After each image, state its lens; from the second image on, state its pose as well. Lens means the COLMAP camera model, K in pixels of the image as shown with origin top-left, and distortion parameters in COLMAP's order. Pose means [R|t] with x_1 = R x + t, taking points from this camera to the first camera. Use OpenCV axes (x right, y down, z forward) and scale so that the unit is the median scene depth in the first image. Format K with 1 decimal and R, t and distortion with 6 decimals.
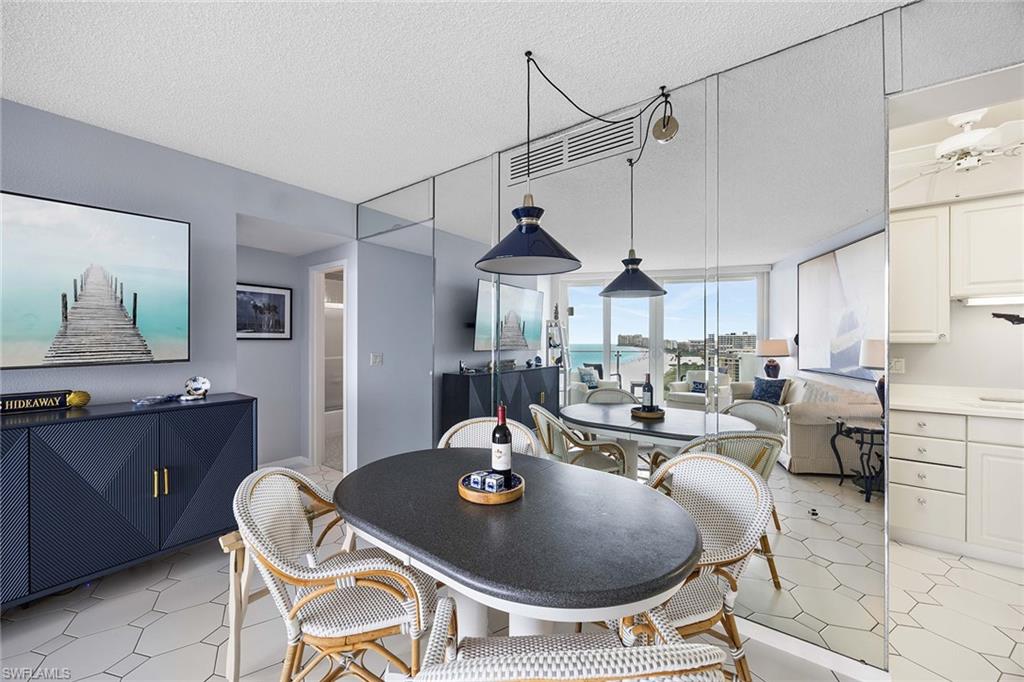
lens RADIAL K [[415.1, 0, 432.5], [0, 415.1, 337.1], [0, 0, 1]] dist [-0.000981, -0.000213]
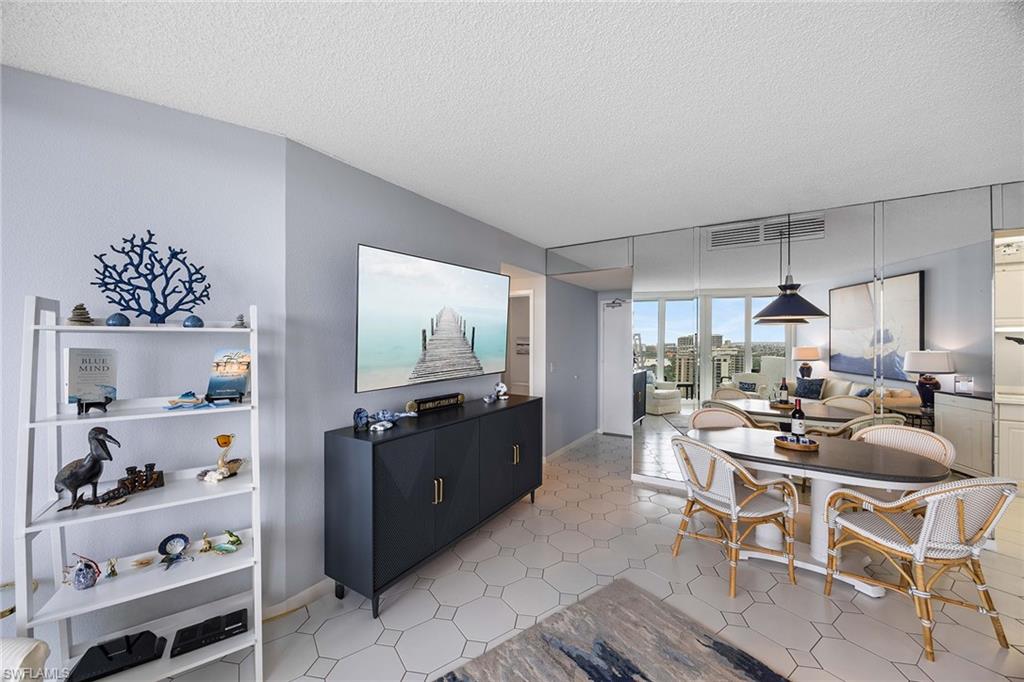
lens RADIAL K [[391.0, 0, 467.3], [0, 391.0, 343.1], [0, 0, 1]] dist [0.000217, 0.000139]
pose [[0.997884, -0.006490, 0.064695, -0.683917], [0.006098, 0.999962, 0.006243, -0.050940], [-0.064733, -0.005836, 0.997886, -0.301925]]
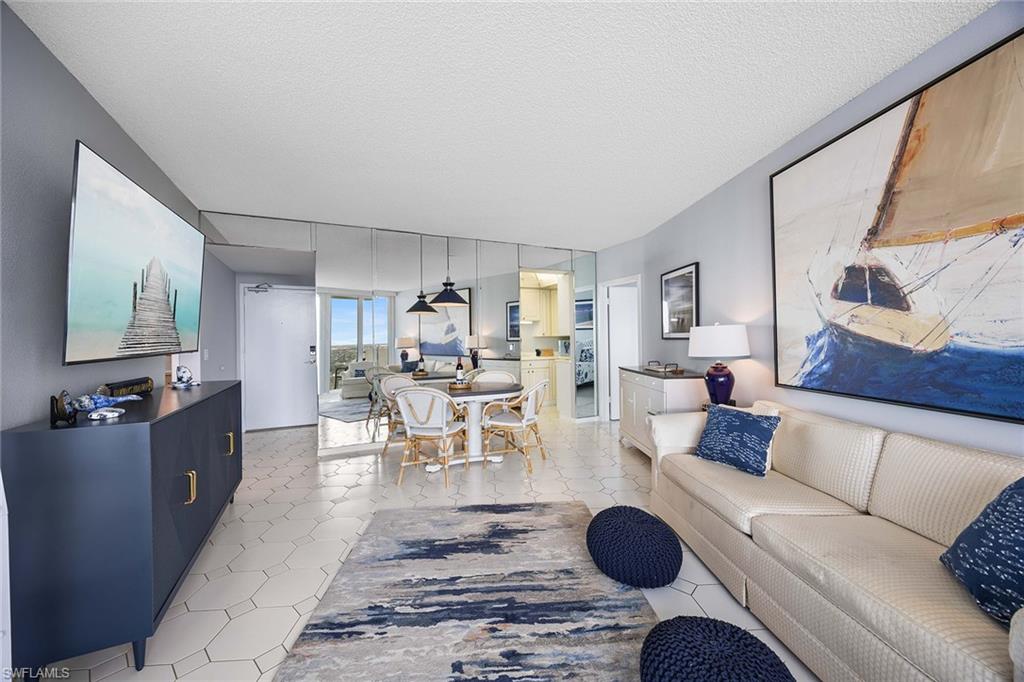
lens RADIAL K [[410.6, 0, 512.0], [0, 410.6, 341.0], [0, 0, 1]] dist [-0.000512, 0.000072]
pose [[0.437061, -0.006190, 0.899411, -1.104462], [0.005660, 0.999975, 0.004132, 0.028117], [-0.899414, 0.003285, 0.437085, -0.256408]]
